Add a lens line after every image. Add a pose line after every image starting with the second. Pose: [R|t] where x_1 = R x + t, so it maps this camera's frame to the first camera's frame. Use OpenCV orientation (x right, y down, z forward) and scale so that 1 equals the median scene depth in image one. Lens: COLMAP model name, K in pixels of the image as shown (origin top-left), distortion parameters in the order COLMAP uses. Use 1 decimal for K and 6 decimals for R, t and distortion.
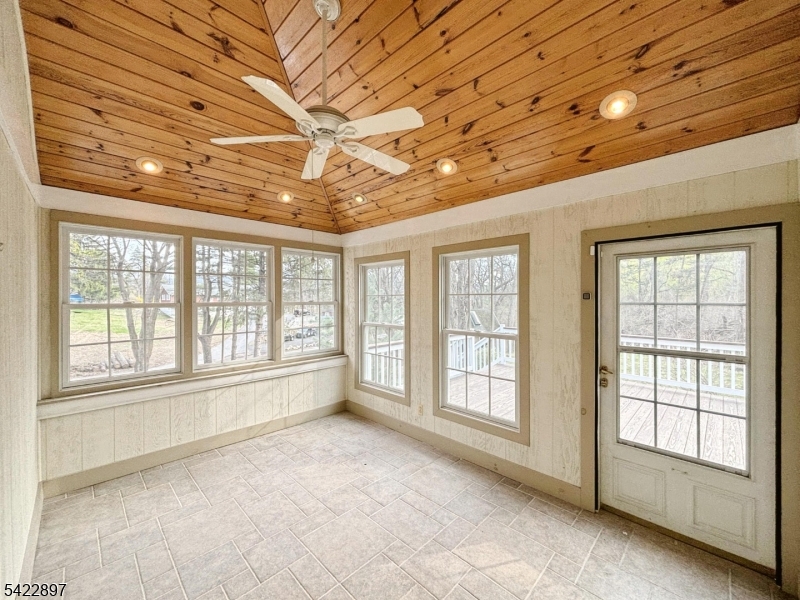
lens RADIAL K [[323.3, 0, 399.3], [0, 323.3, 298.9], [0, 0, 1]] dist [0.001084, 0.000957]
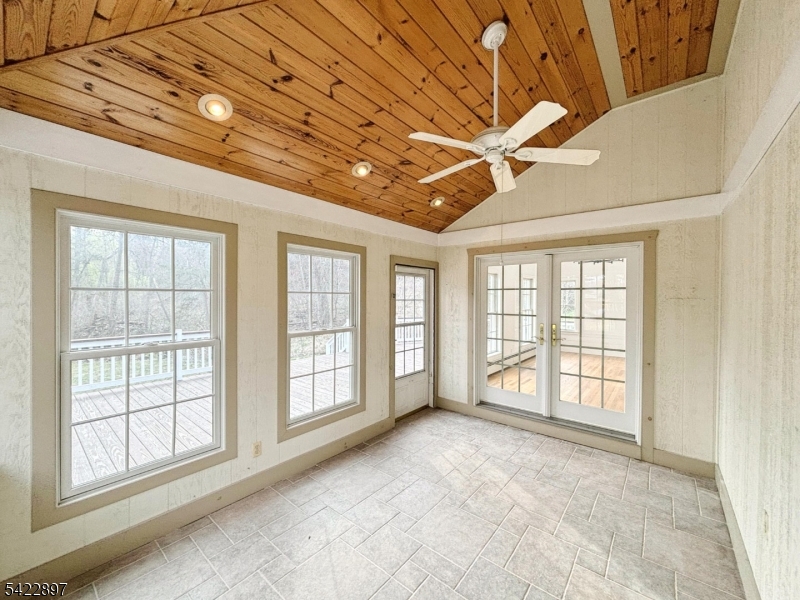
lens RADIAL K [[323.3, 0, 398.5], [0, 323.3, 299.7], [0, 0, 1]] dist [0.001084, 0.000957]
pose [[-0.091244, -0.004865, 0.995817, -0.875578], [-0.001774, 0.999987, 0.004723, 0.002783], [-0.995827, -0.001336, -0.091251, 0.952577]]
